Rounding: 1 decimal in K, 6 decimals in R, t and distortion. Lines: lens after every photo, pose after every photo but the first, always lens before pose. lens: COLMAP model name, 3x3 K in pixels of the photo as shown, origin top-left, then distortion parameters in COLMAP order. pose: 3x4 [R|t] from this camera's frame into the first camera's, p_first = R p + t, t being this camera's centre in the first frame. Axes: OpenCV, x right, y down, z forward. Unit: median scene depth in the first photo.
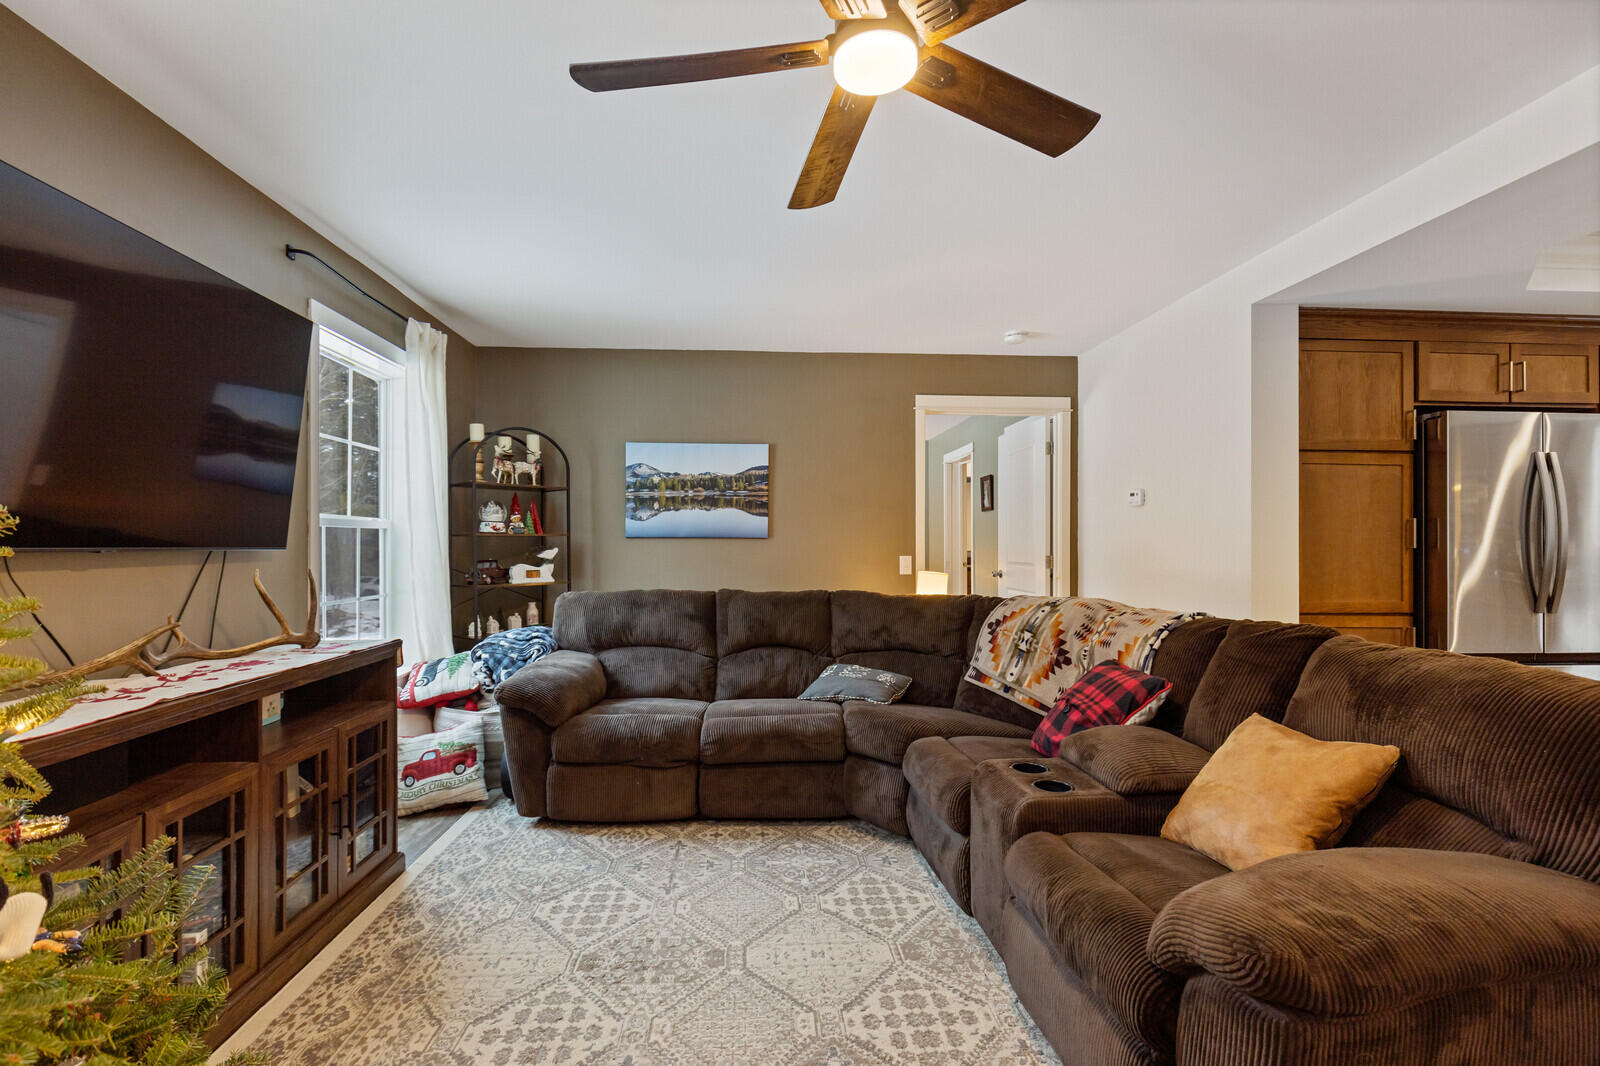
lens RADIAL K [[733.5, 0, 791.6], [0, 733.5, 541.1], [0, 0, 1]] dist [0.015221, 0.000026]
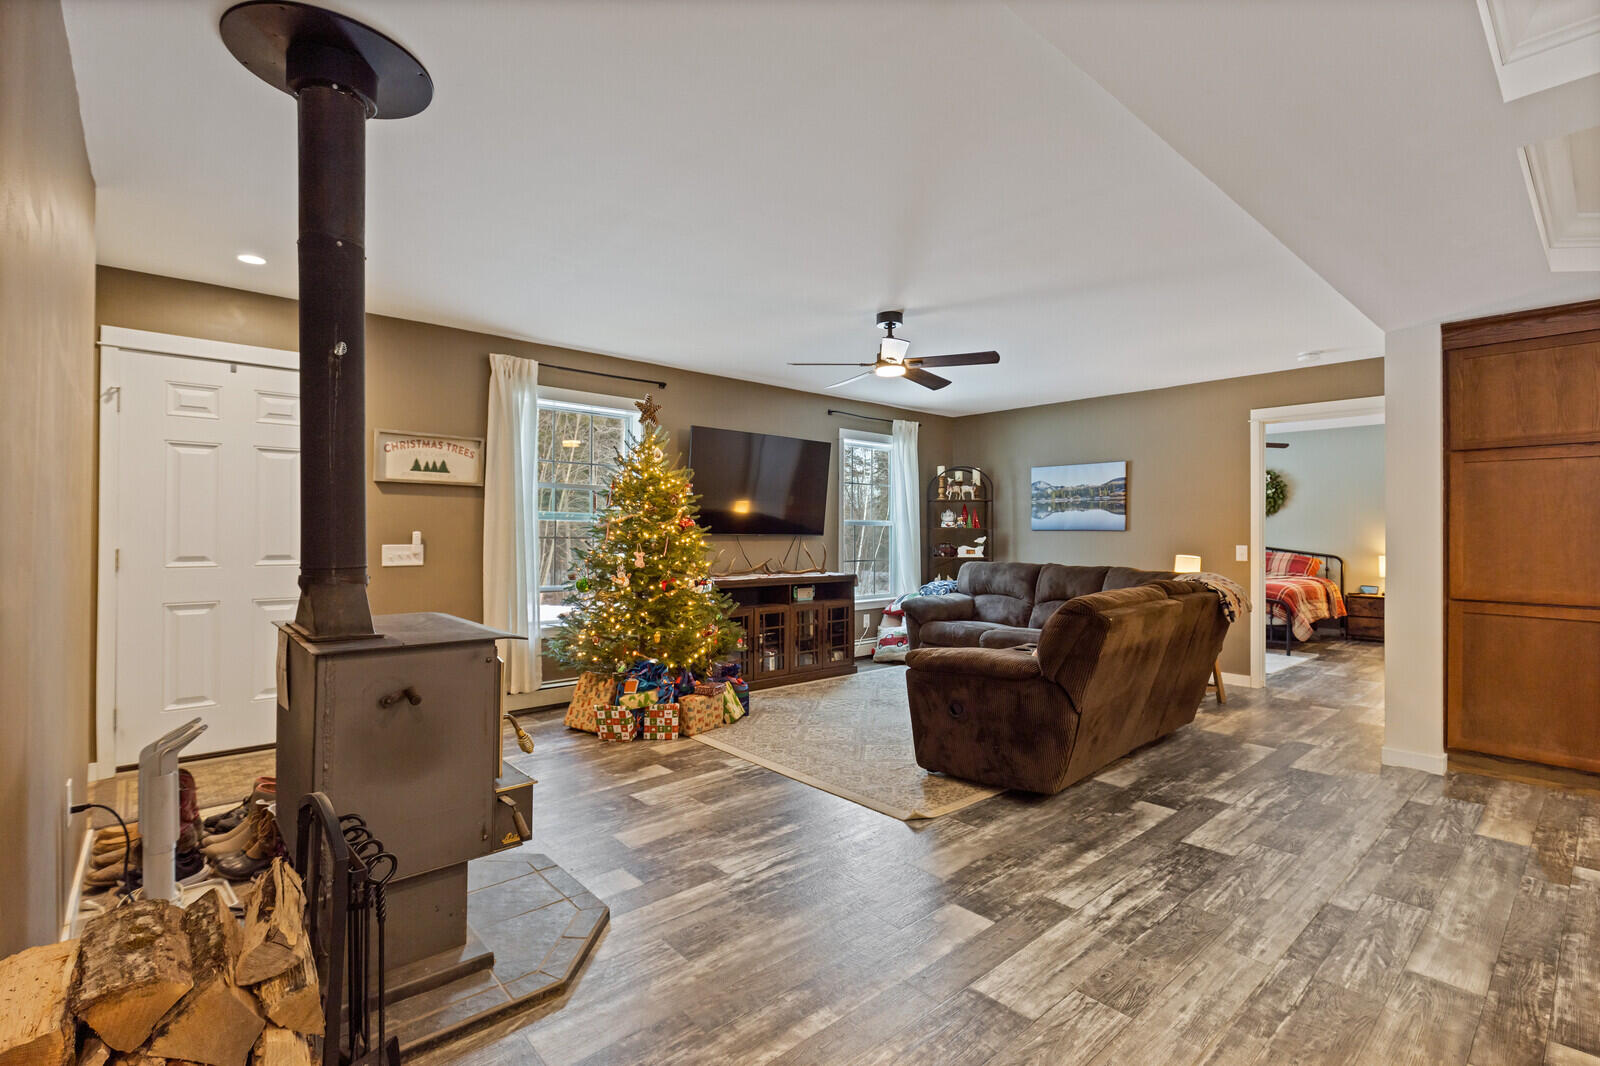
lens RADIAL K [[724.6, 0, 790.9], [0, 724.6, 531.4], [0, 0, 1]] dist [-0.001414, -0.000702]
pose [[0.603514, 0.000873, -0.797352, 0.719510], [-0.003157, 0.999994, -0.001294, 0.001466], [0.797346, 0.003298, 0.603513, -0.330777]]
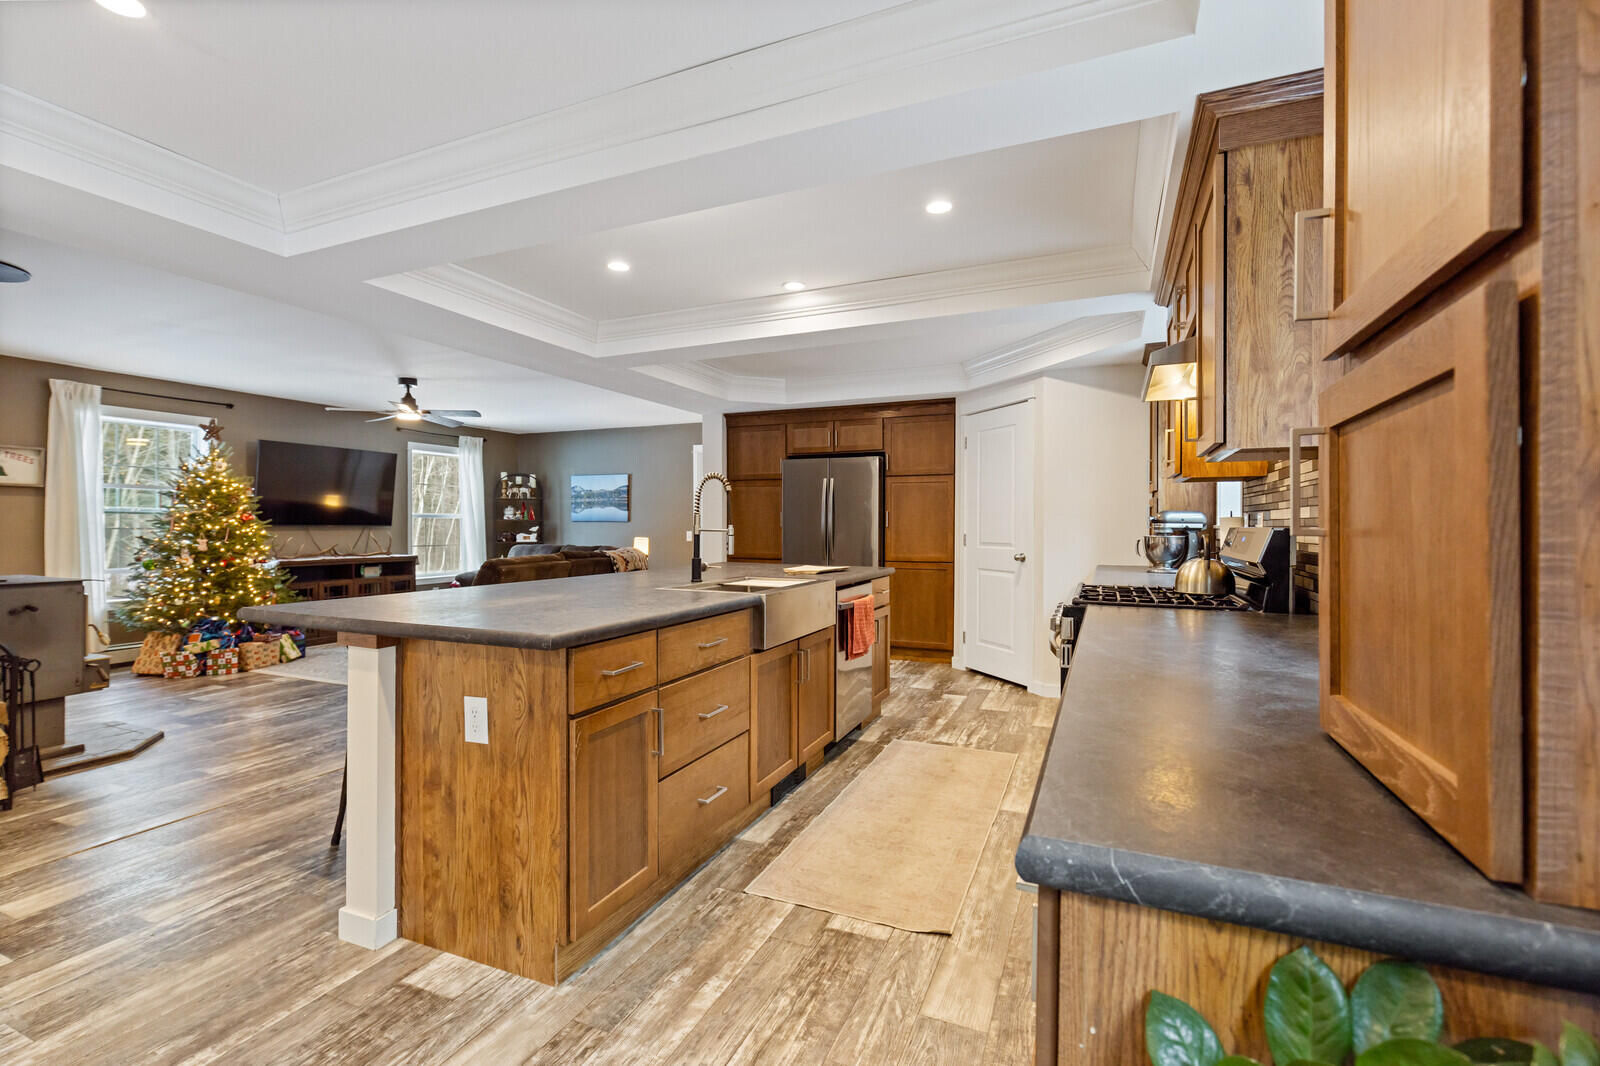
lens RADIAL K [[724.6, 0, 790.9], [0, 724.6, 531.4], [0, 0, 1]] dist [-0.001414, -0.000702]
pose [[0.883378, 0.006286, -0.468618, 1.376925], [-0.000803, 0.999929, 0.011900, -0.001723], [0.468660, -0.010136, 0.883320, -0.563083]]
